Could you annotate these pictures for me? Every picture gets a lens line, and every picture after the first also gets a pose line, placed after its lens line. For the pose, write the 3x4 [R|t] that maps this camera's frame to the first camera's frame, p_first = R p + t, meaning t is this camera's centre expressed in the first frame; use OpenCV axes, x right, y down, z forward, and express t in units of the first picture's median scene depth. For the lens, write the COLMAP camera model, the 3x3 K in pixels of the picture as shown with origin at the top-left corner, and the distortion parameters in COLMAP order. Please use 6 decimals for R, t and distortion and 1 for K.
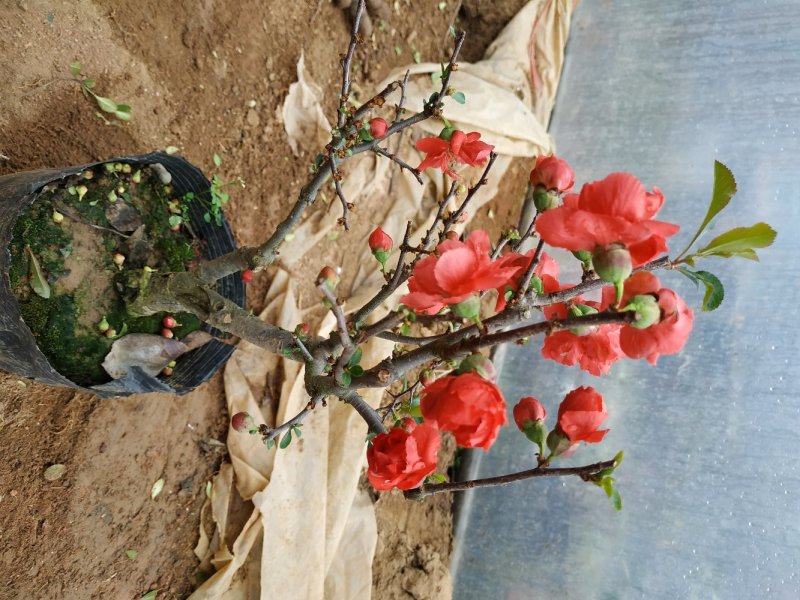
lens RADIAL K [[587.7, 0, 402.4], [0, 587.7, 295.9], [0, 0, 1]] dist [-0.001778, -0.014833]
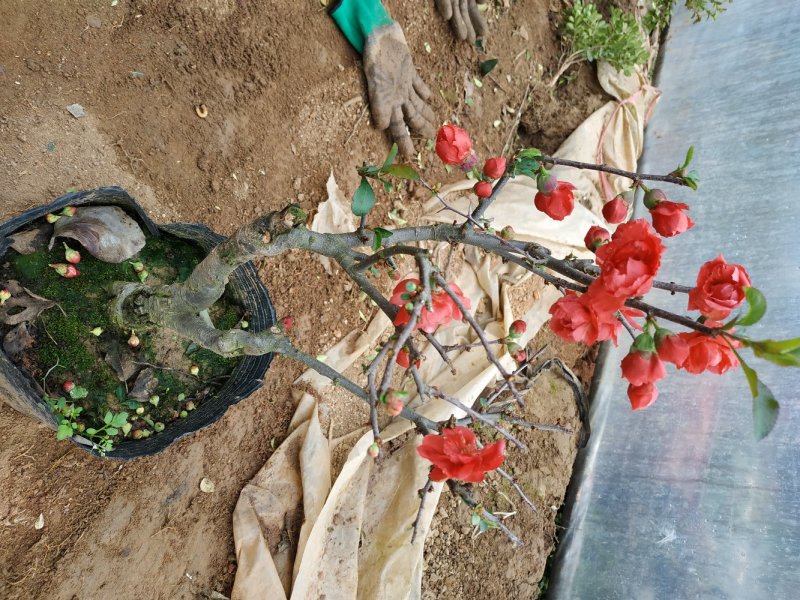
lens RADIAL K [[587.7, 0, 402.4], [0, 587.7, 295.9], [0, 0, 1]] dist [-0.001778, -0.014833]
pose [[0.983618, -0.042276, -0.175237, 0.108571], [0.004798, 0.977906, -0.208990, -0.002367], [0.180200, 0.204725, 0.962089, 0.110581]]
